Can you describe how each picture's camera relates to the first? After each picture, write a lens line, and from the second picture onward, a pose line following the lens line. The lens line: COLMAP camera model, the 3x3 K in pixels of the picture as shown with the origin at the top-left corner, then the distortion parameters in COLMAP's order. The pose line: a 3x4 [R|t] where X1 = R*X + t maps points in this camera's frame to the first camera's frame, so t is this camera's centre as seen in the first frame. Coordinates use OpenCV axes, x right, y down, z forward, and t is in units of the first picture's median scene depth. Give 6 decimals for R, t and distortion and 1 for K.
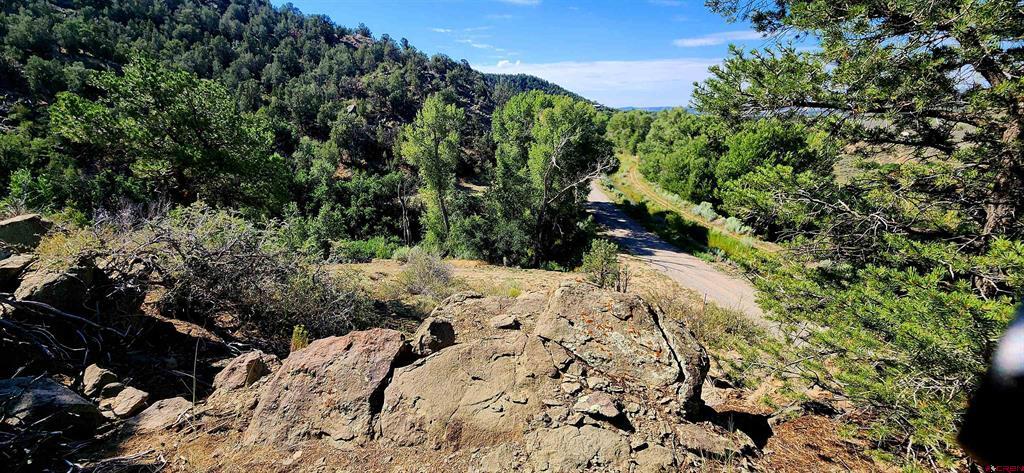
lens RADIAL K [[359.2, 0, 512.5], [0, 359.2, 236.8], [0, 0, 1]] dist [-0.002461, 0.000711]
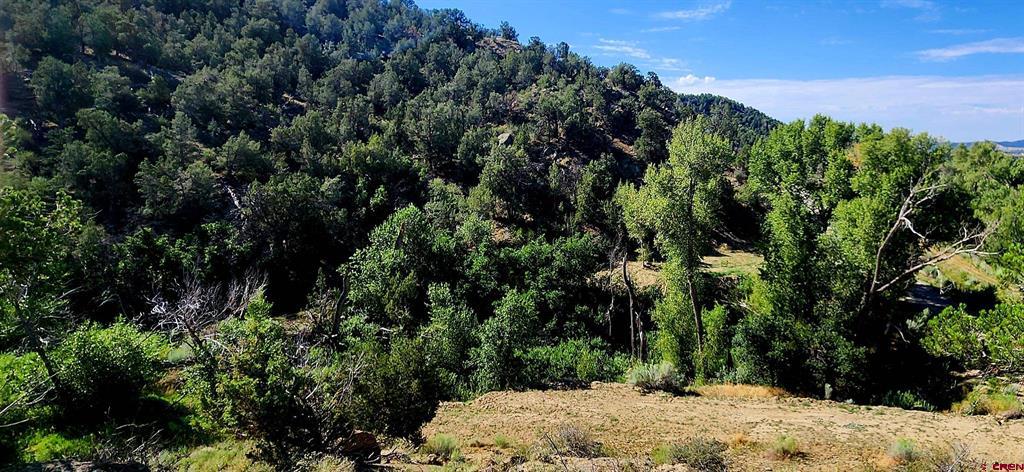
lens RADIAL K [[450.2, 0, 512.9], [0, 450.2, 238.6], [0, 0, 1]] dist [0.001767, -0.001609]
pose [[0.999938, 0.009771, 0.005380, -0.440426], [-0.009010, 0.991870, -0.126940, -0.066003], [-0.006577, 0.126883, 0.991896, 0.191779]]
